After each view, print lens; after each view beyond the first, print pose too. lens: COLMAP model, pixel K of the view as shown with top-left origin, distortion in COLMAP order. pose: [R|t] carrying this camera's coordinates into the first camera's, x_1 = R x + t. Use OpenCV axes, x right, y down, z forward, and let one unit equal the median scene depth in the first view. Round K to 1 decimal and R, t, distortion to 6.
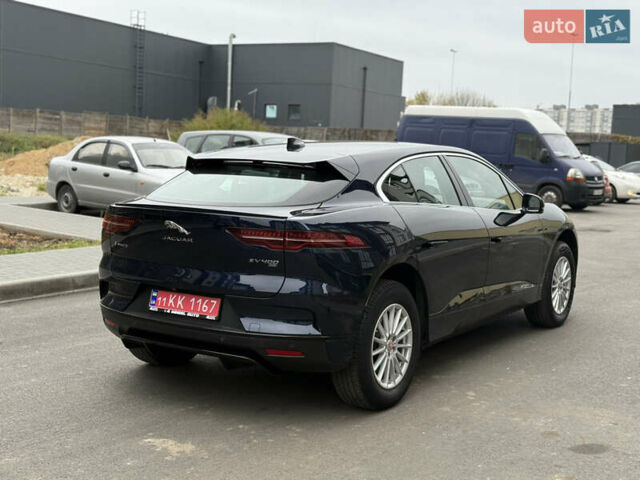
lens RADIAL K [[882.0, 0, 319.1], [0, 882.0, 245.1], [0, 0, 1]] dist [0.122348, 0.000000]
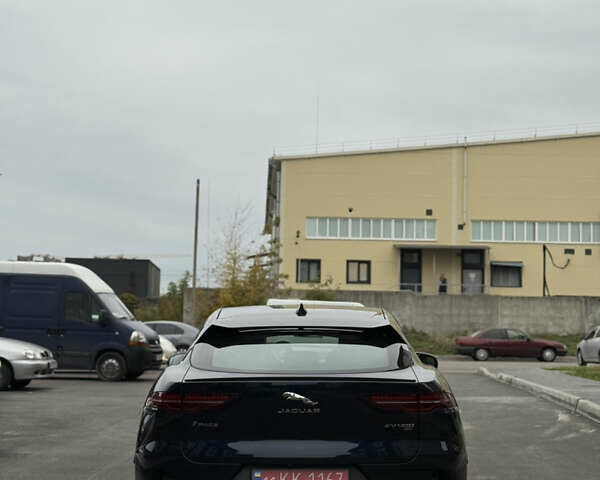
lens RADIAL K [[1094.4, 0, 298.0], [0, 1094.4, 241.6], [0, 0, 1]] dist [0.116468, 0.000000]
pose [[0.845486, 0.011324, 0.533878, -0.602619], [0.078552, 0.986261, -0.145320, -0.011295], [-0.528189, 0.164803, 0.832980, -0.015122]]
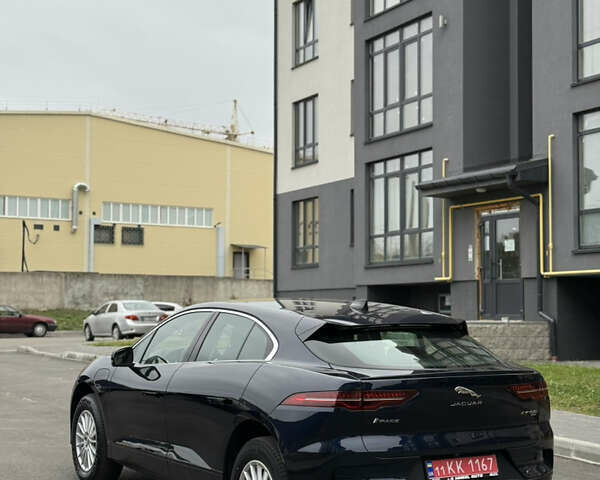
lens RADIAL K [[1094.4, 0, 282.1], [0, 1094.4, 229.0], [0, 0, 1]] dist [0.116468, 0.000000]
pose [[0.467327, 0.022118, 0.883808, -1.061287], [0.108171, 0.990745, -0.081991, -0.095756], [-0.877442, 0.133920, 0.460609, 0.428834]]
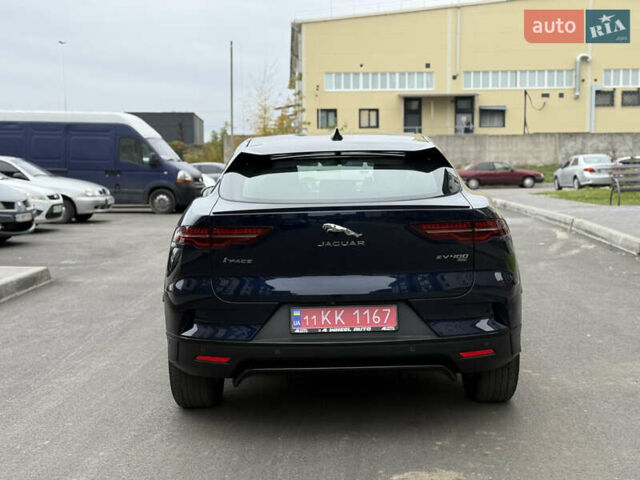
lens RADIAL K [[882.0, 0, 325.2], [0, 882.0, 237.6], [0, 0, 1]] dist [0.122348, 0.000000]
pose [[0.840289, -0.094417, 0.533854, -0.475522], [0.104071, 0.994497, 0.012078, -0.018632], [-0.532056, 0.045410, 0.845490, 0.214401]]
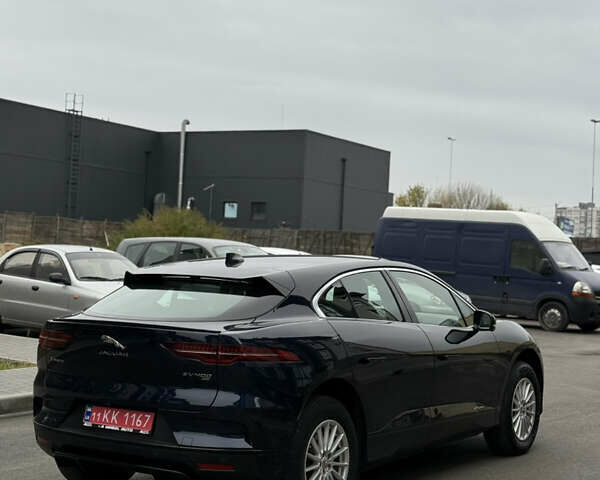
lens RADIAL K [[1094.4, 0, 290.7], [0, 1094.4, 228.6], [0, 0, 1]] dist [0.116468, 0.000000]
pose [[0.999997, 0.002394, -0.000400, 0.033145], [-0.002425, 0.991303, -0.131577, 0.012609], [0.000081, 0.131578, 0.991306, -0.205926]]
